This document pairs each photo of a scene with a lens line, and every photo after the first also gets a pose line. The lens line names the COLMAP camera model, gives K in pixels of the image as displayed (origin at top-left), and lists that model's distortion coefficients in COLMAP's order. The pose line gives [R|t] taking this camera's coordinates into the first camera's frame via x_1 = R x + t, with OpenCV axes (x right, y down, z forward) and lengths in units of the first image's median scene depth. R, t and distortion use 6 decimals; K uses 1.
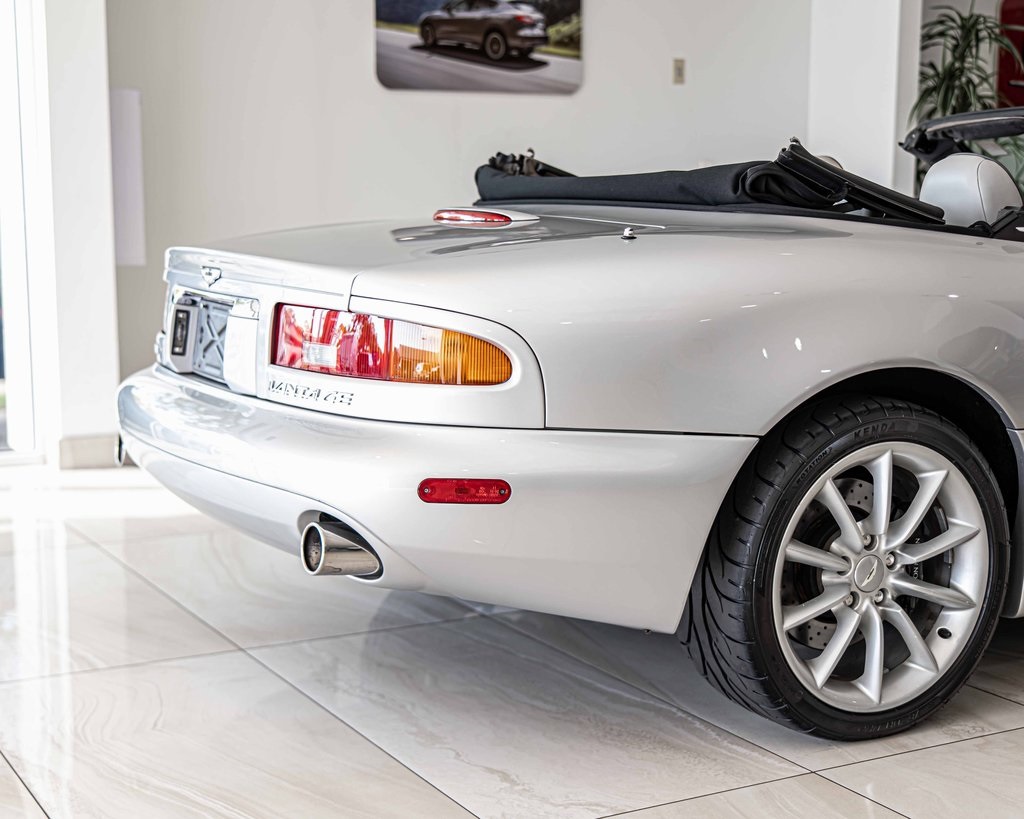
lens RADIAL K [[1730.0, 0, 514.1], [0, 1730.0, 414.7], [0, 0, 1]] dist [0.020426, 0.000000]
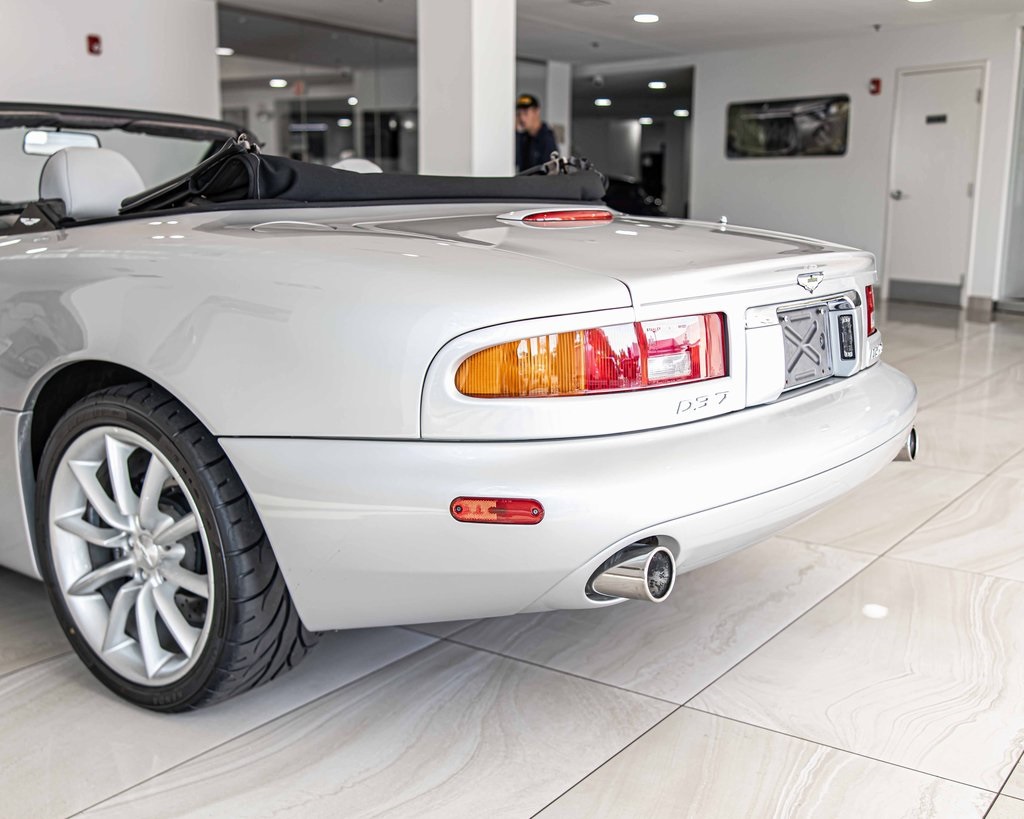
lens RADIAL K [[1247.3, 0, 515.1], [0, 1247.3, 411.1], [0, 0, 1]] dist [-0.007034, 0.000000]
pose [[-0.449271, -0.174811, 0.876126, -0.746745], [0.117952, 0.960479, 0.252127, -0.211285], [-0.885575, 0.216614, -0.410896, 1.475521]]
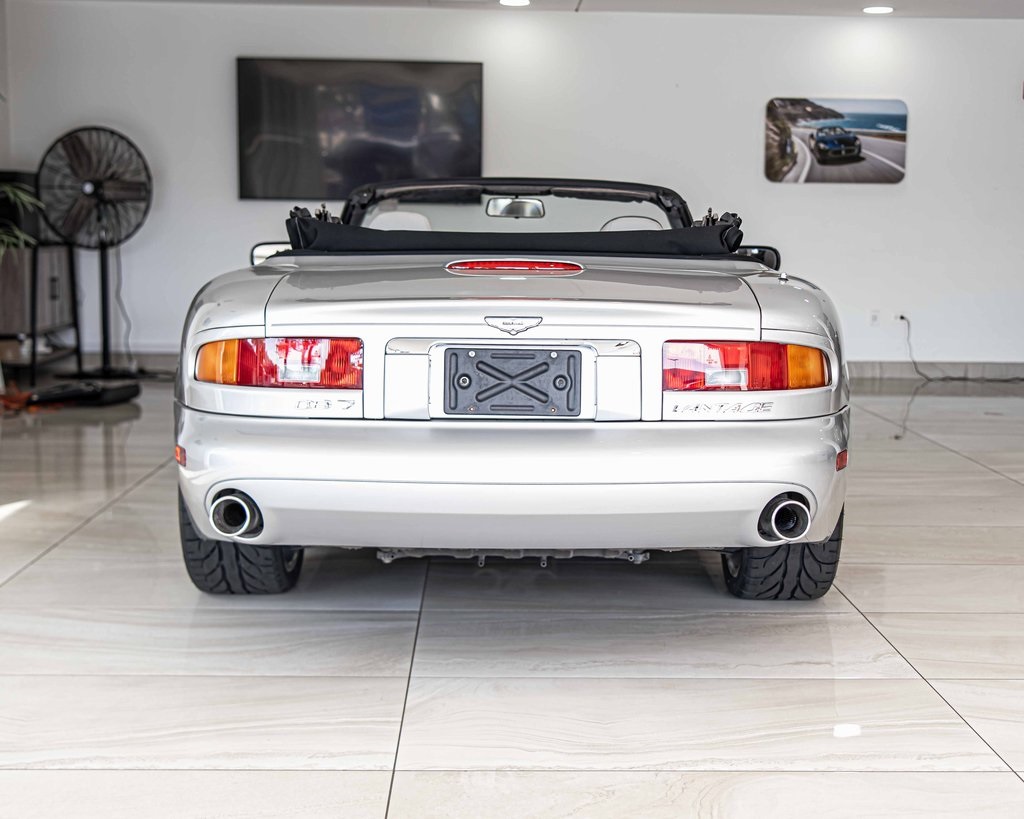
lens RADIAL K [[1525.0, 0, 509.9], [0, 1525.0, 409.1], [0, 0, 1]] dist [-0.048290, 0.000000]
pose [[0.468477, -0.106351, 0.877051, -1.051875], [0.116972, 0.991455, 0.057742, -0.084690], [-0.875698, 0.075539, 0.476914, 0.543713]]
